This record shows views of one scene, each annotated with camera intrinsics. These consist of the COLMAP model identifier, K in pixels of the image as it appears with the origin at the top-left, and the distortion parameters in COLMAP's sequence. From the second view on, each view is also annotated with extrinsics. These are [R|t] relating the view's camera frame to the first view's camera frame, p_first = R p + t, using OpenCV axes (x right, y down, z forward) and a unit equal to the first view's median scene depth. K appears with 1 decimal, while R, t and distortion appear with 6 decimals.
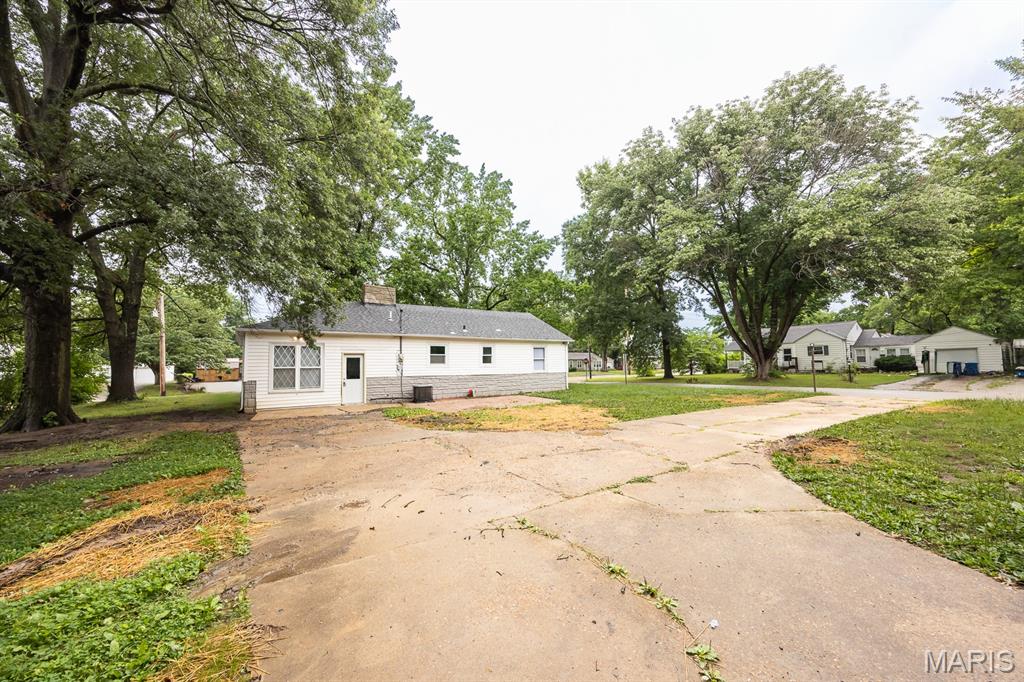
lens RADIAL K [[392.1, 0, 512.1], [0, 392.1, 345.4], [0, 0, 1]] dist [0.000606, -0.000093]
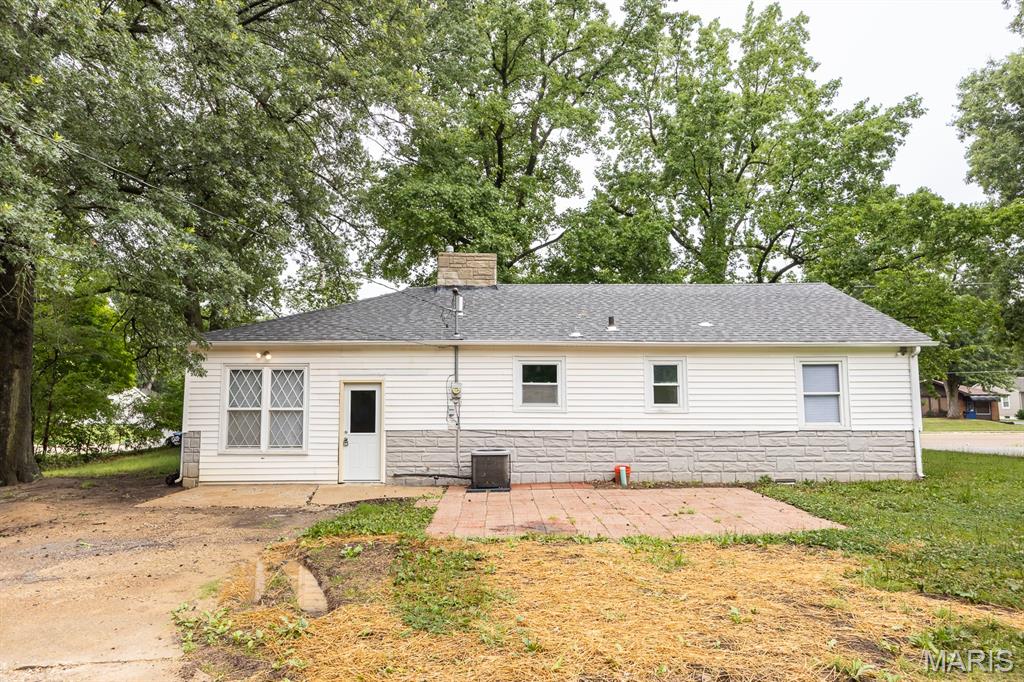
lens RADIAL K [[621.2, 0, 512.2], [0, 621.2, 342.1], [0, 0, 1]] dist [-0.001215, -0.002489]
pose [[0.837032, -0.044823, -0.545315, 0.171568], [0.018508, 0.998388, -0.053654, 0.013324], [0.546840, 0.034817, 0.836513, 0.373016]]
